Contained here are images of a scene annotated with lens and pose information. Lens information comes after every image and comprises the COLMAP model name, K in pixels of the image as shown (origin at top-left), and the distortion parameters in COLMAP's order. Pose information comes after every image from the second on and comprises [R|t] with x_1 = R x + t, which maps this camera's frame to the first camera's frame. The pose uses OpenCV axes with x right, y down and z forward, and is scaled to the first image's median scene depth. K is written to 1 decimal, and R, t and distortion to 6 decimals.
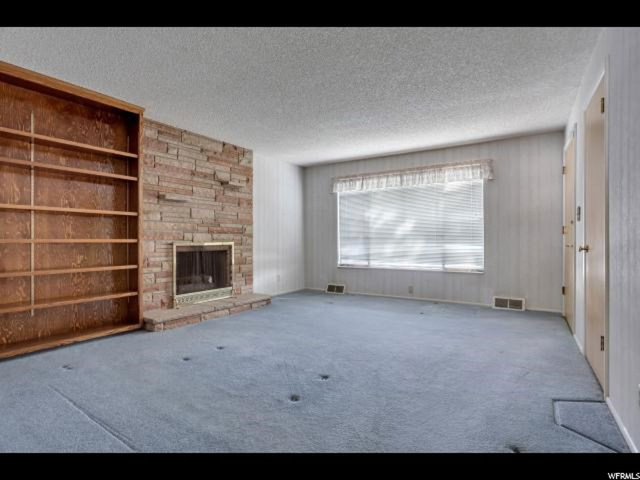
lens RADIAL K [[323.4, 0, 315.8], [0, 323.4, 239.7], [0, 0, 1]] dist [-0.075904, 0.027629]
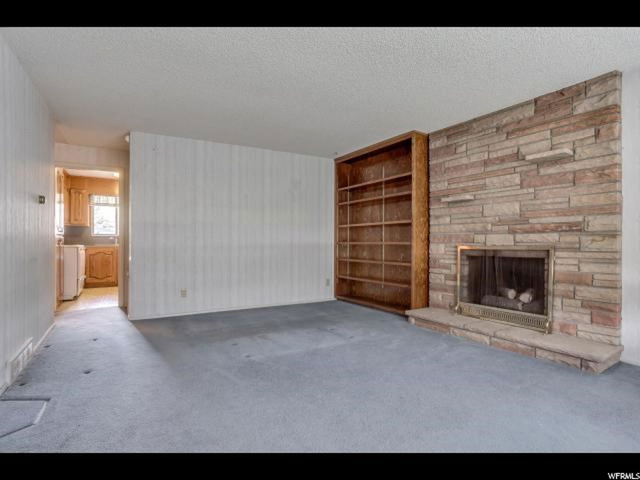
lens RADIAL K [[323.4, 0, 315.8], [0, 323.4, 239.7], [0, 0, 1]] dist [-0.075904, 0.027629]
pose [[-0.413323, -0.011444, -0.910512, 0.563574], [-0.003171, 0.999933, -0.011128, 0.003727], [0.910579, -0.001712, -0.413332, 0.955094]]
